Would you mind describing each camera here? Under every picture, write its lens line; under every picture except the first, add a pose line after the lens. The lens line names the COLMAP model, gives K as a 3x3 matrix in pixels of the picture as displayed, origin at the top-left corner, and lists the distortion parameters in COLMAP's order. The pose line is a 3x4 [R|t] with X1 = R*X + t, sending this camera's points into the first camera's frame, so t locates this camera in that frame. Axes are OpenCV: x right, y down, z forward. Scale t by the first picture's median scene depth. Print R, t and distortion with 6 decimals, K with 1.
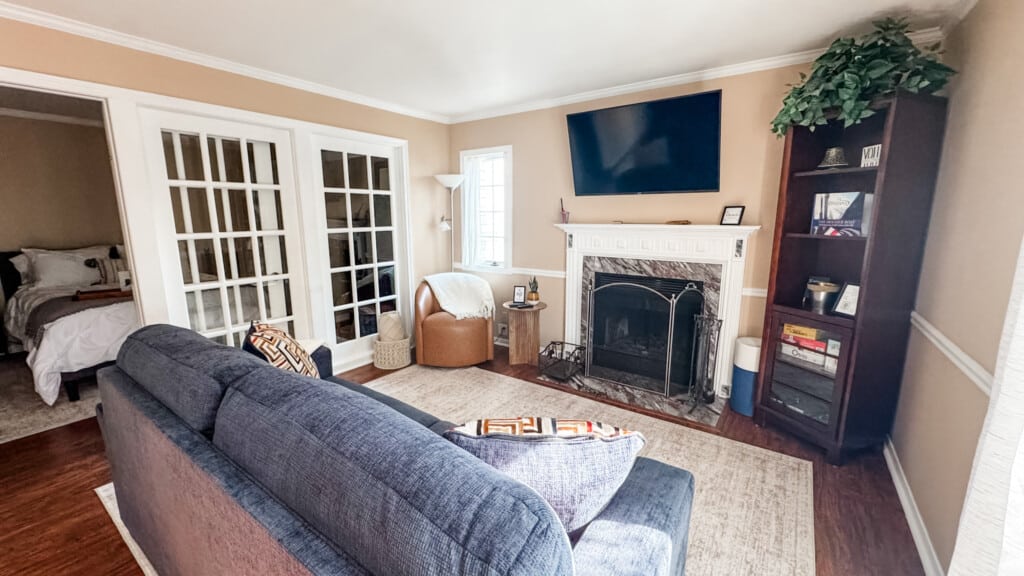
lens RADIAL K [[407.8, 0, 512.0], [0, 407.8, 288.0], [0, 0, 1]] dist [-0.000186, 0.000201]
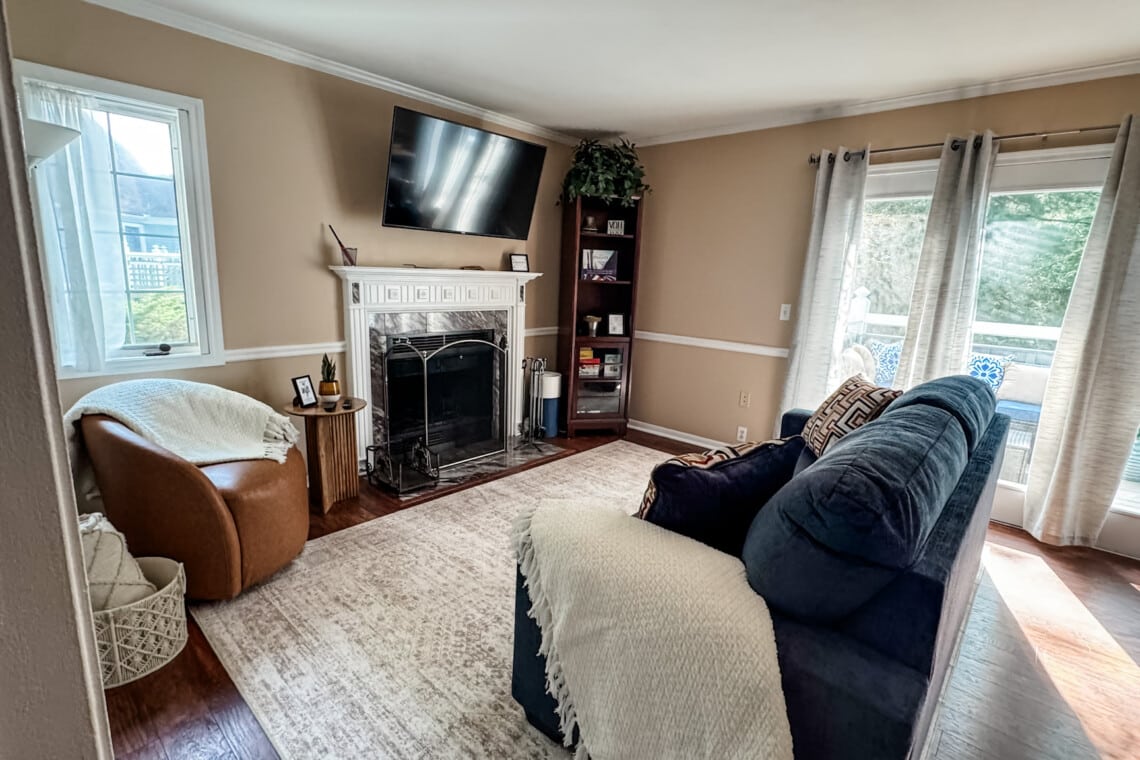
lens RADIAL K [[537.4, 0, 570.0], [0, 537.4, 380.0], [0, 0, 1]] dist [-0.001442, -0.001196]
pose [[0.118405, -0.187587, 0.975085, -0.802542], [0.136859, 0.975704, 0.171087, -0.092866], [-0.983489, 0.113191, 0.141201, 0.647275]]
